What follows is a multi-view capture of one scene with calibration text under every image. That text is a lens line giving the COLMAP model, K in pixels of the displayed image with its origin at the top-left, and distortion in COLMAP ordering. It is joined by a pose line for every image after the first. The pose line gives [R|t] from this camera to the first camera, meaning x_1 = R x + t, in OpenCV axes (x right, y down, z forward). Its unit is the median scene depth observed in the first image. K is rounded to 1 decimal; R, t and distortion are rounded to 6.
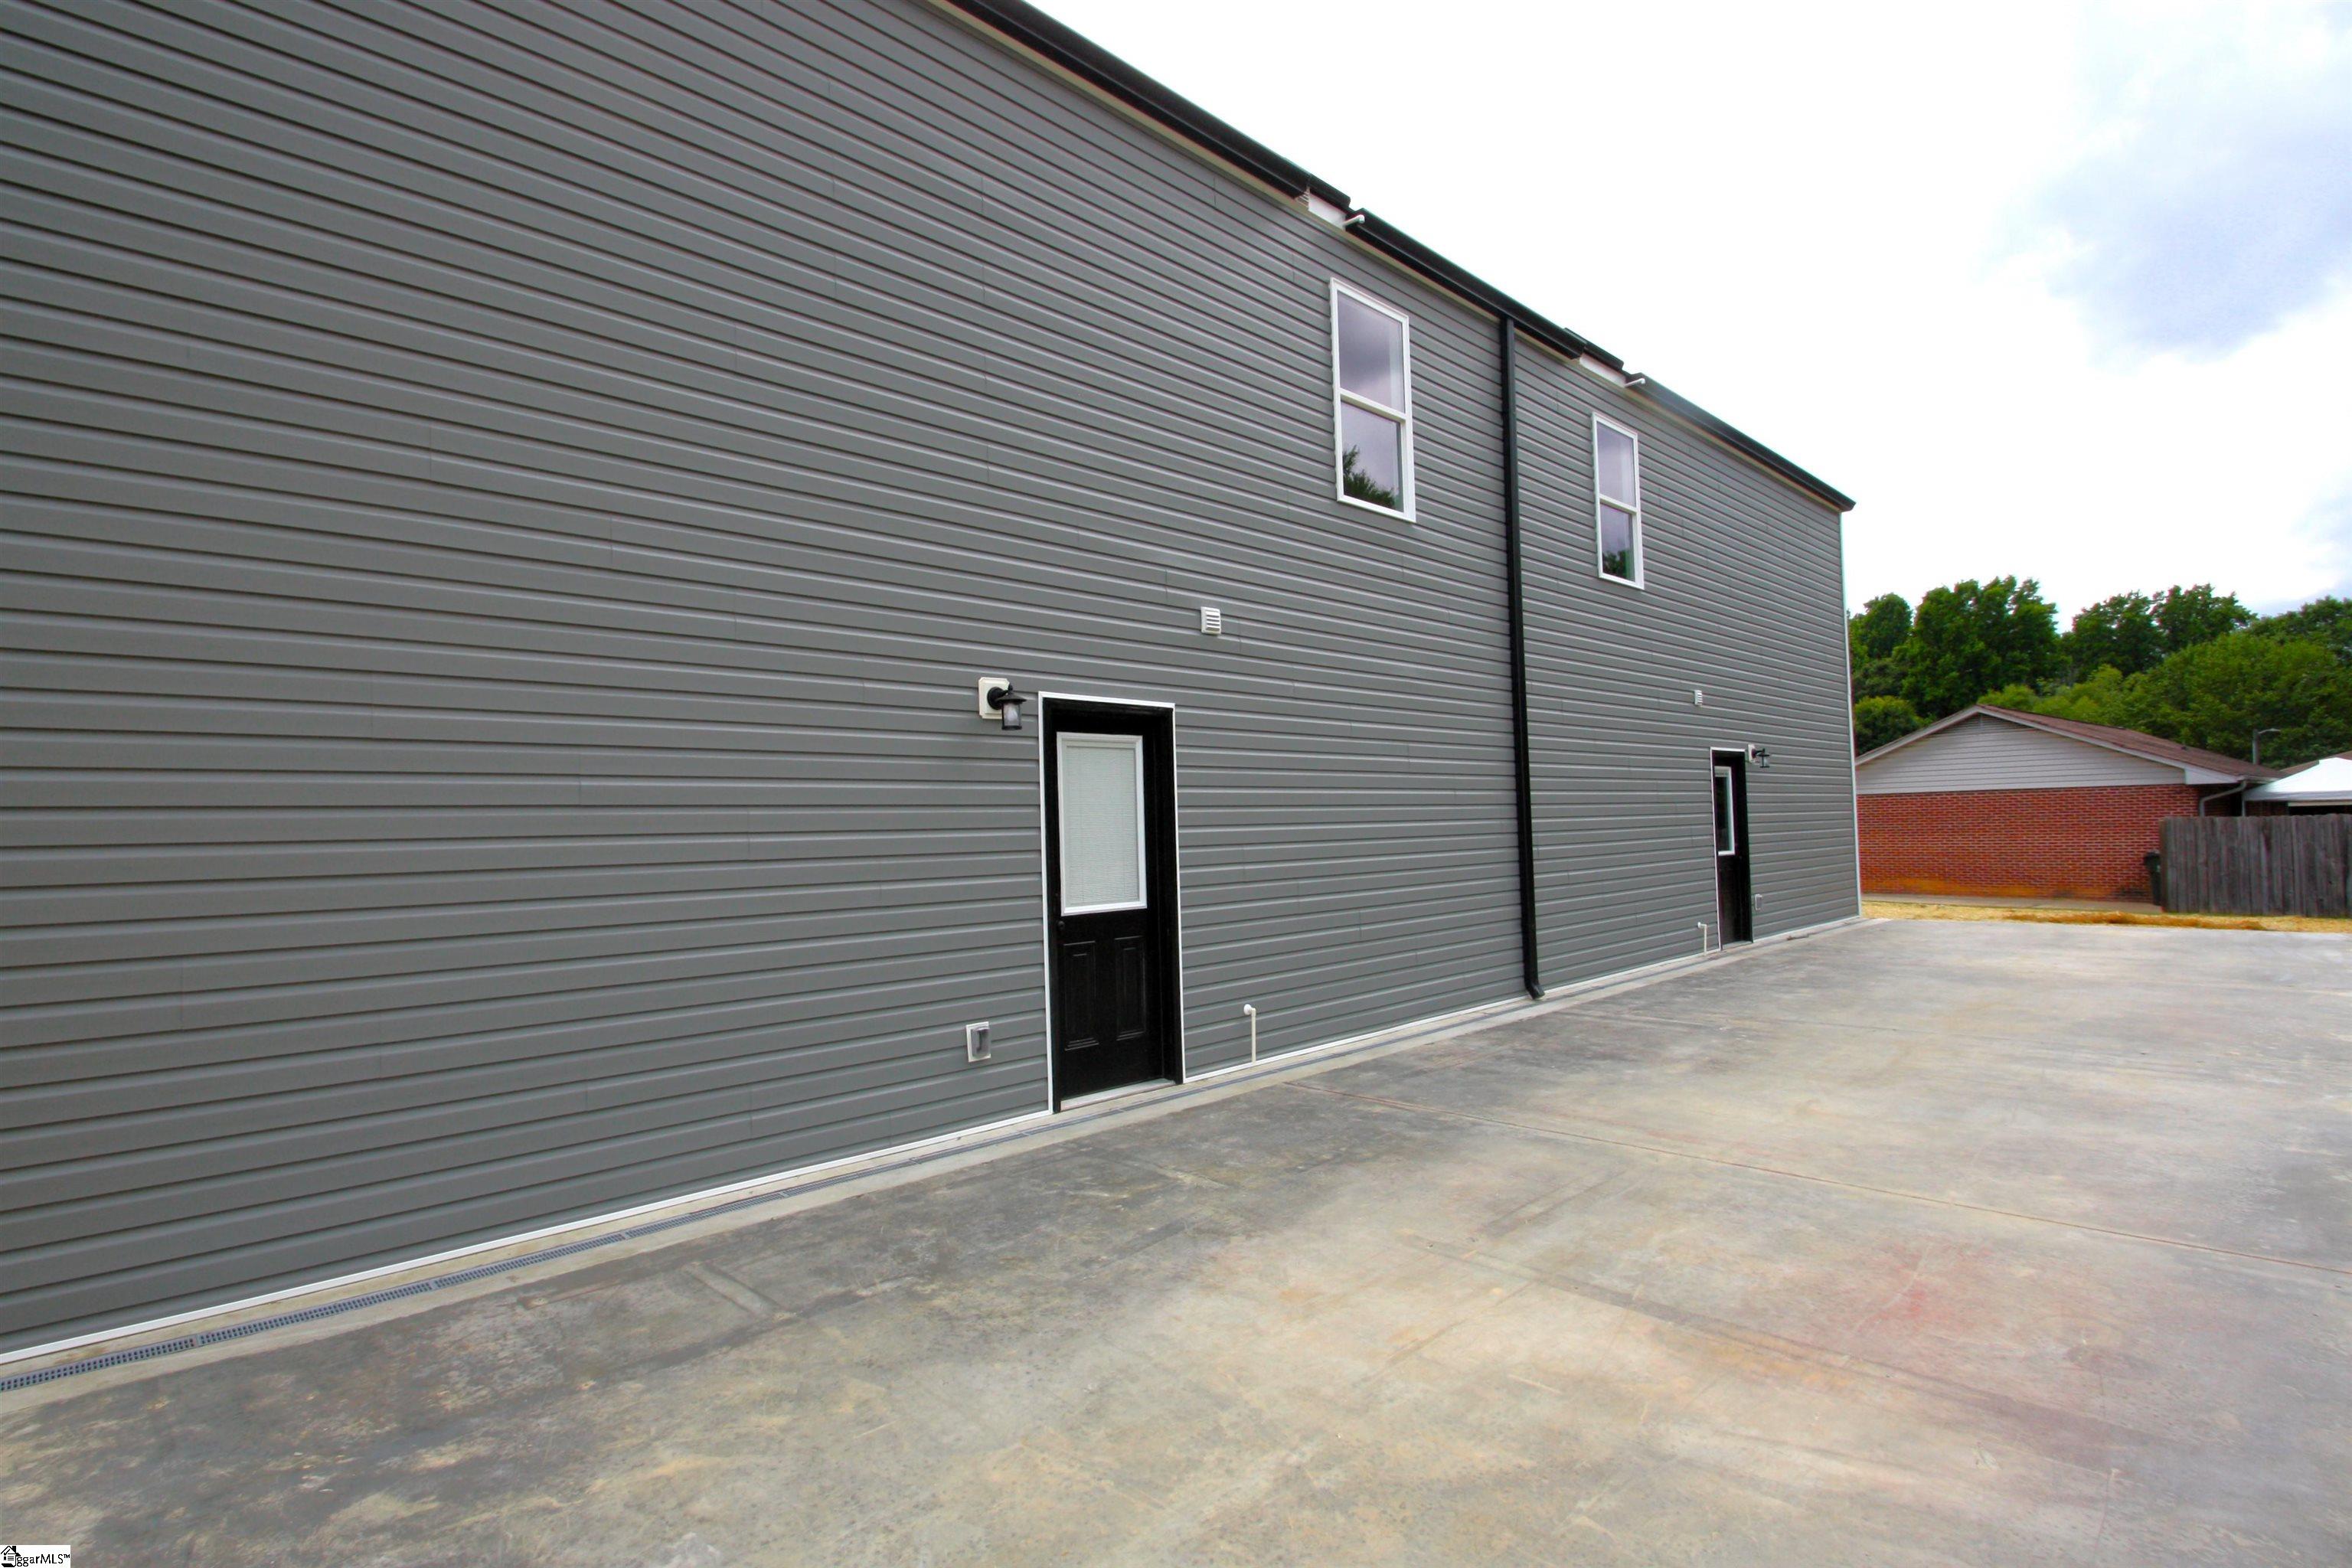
lens RADIAL K [[1110.4, 0, 1186.0], [0, 1110.4, 776.7], [0, 0, 1]] dist [-0.023927, -0.001821]
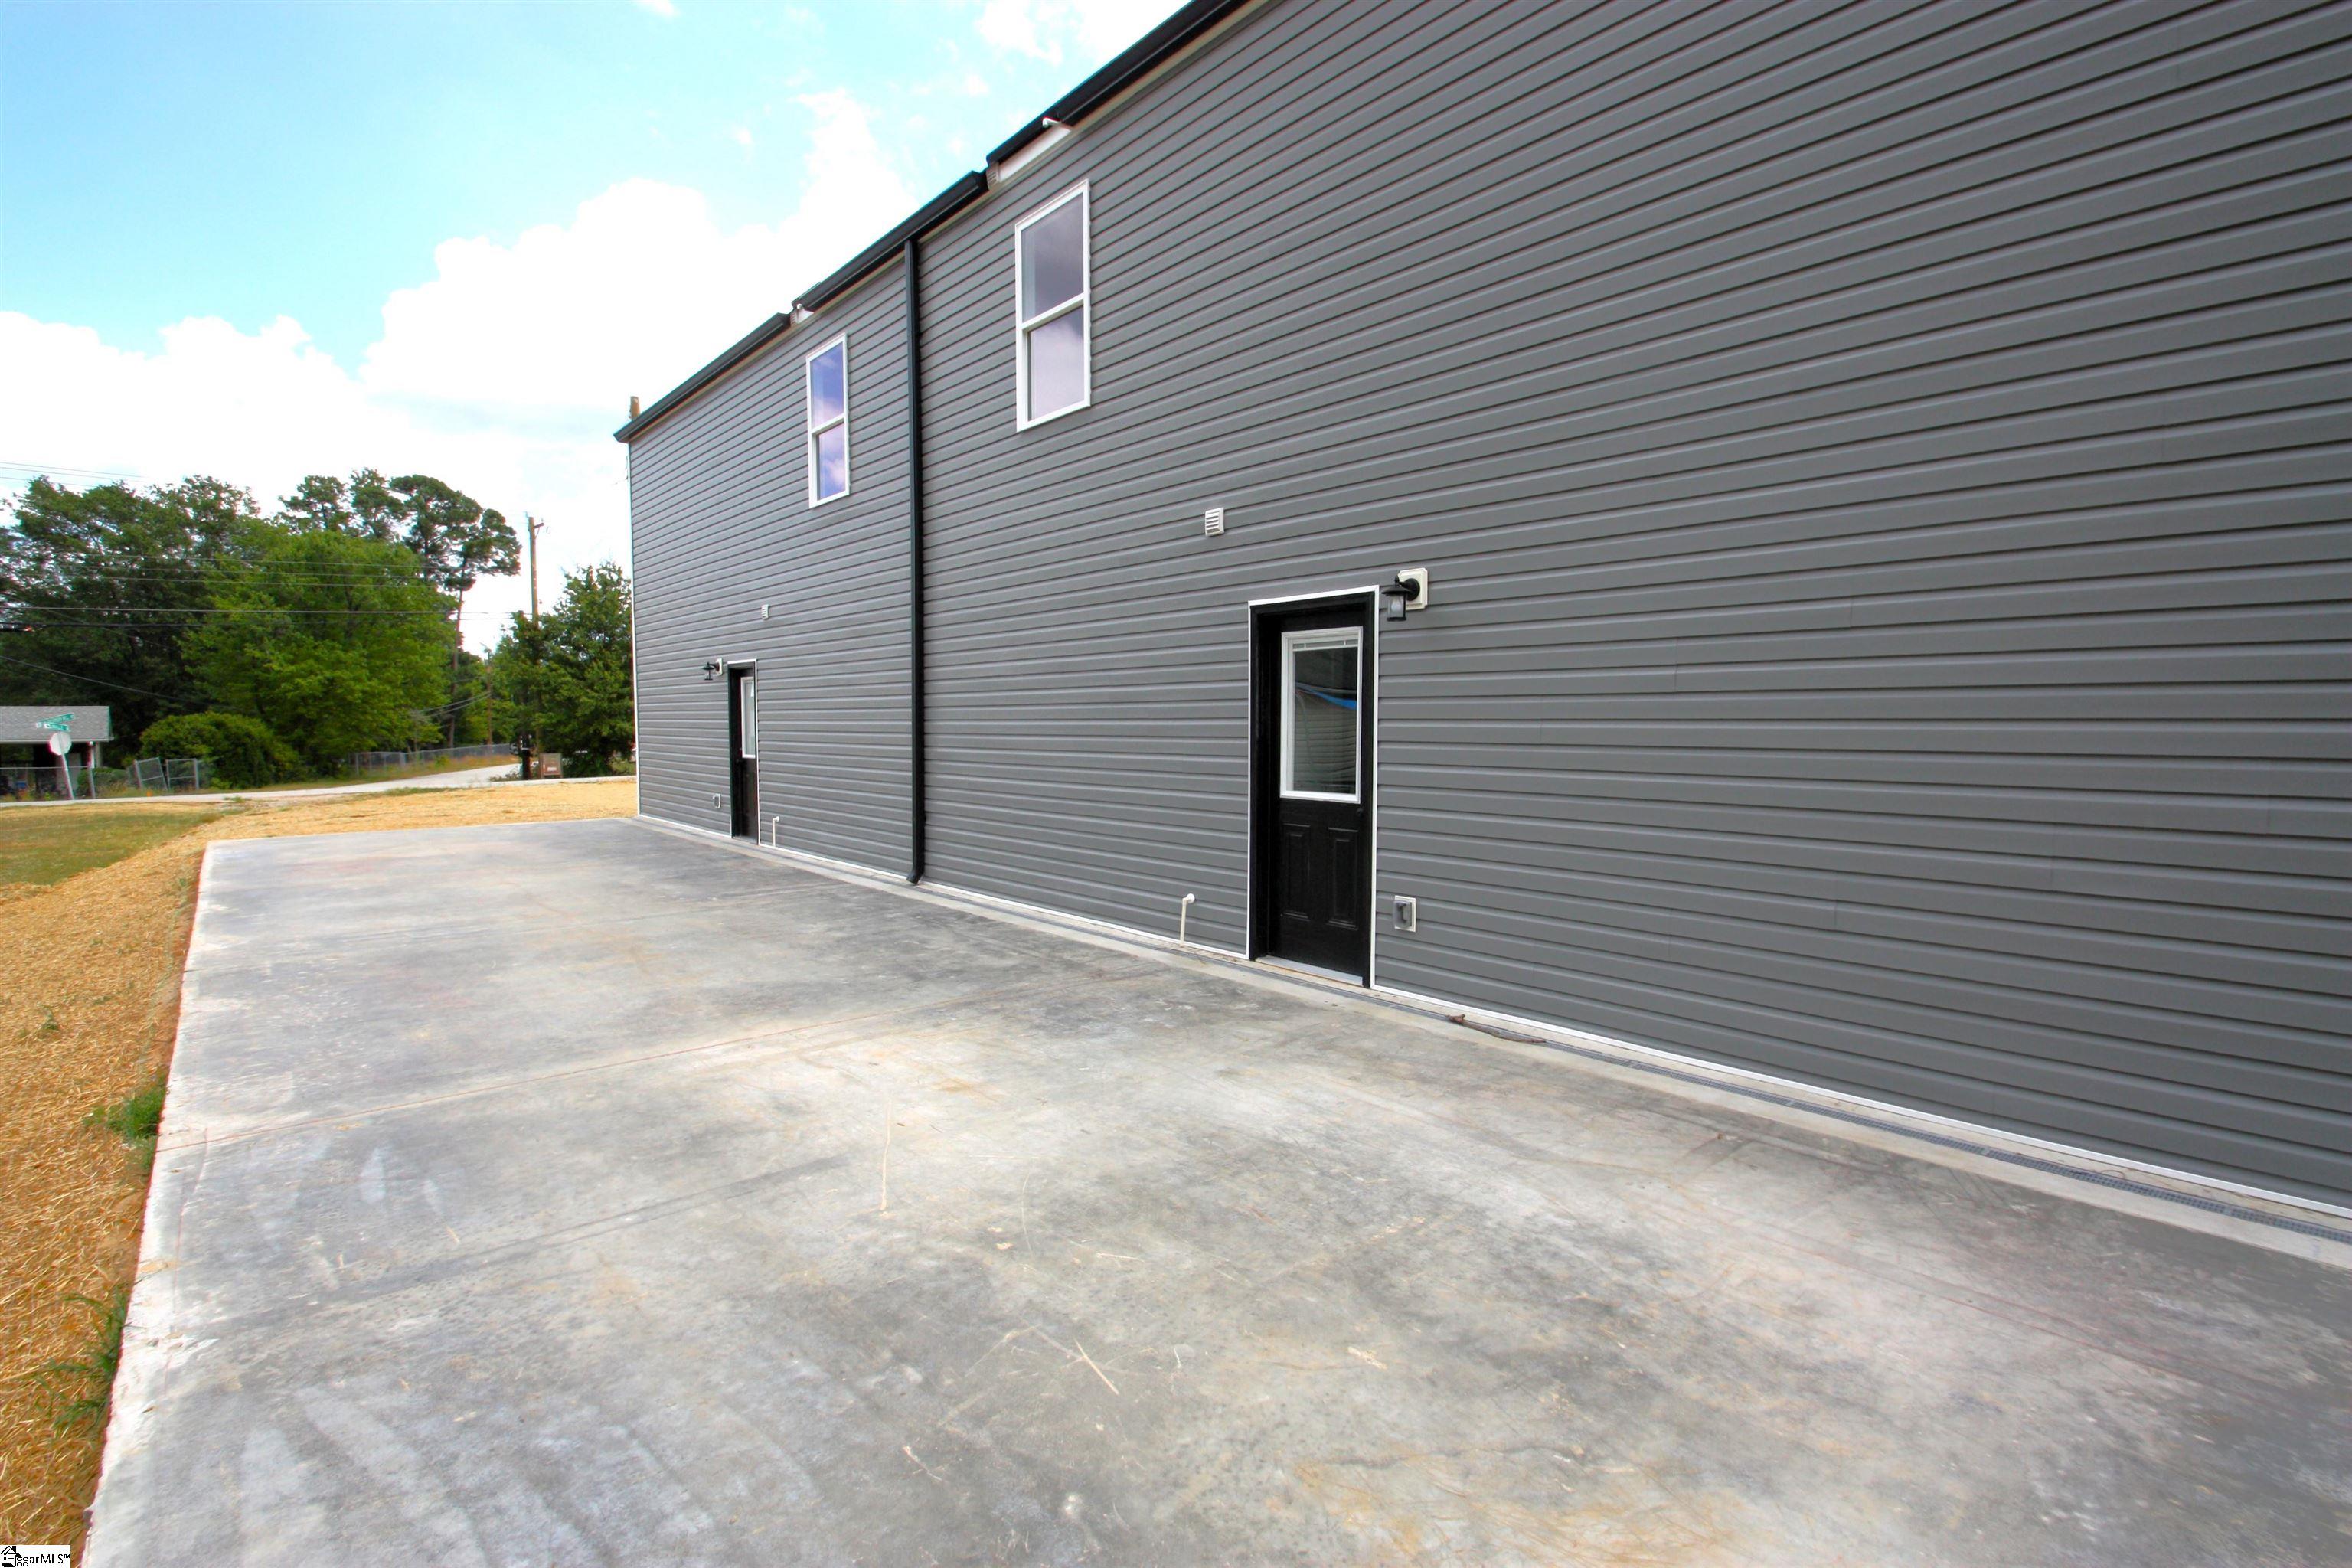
lens RADIAL K [[1110.4, 0, 1190.2], [0, 1110.4, 793.6], [0, 0, 1]] dist [-0.023927, -0.001821]
pose [[-0.051762, 0.086069, -0.994944, 1.173542], [0.046830, 0.995392, 0.083671, 0.026048], [0.997561, -0.042262, -0.055554, 1.123240]]
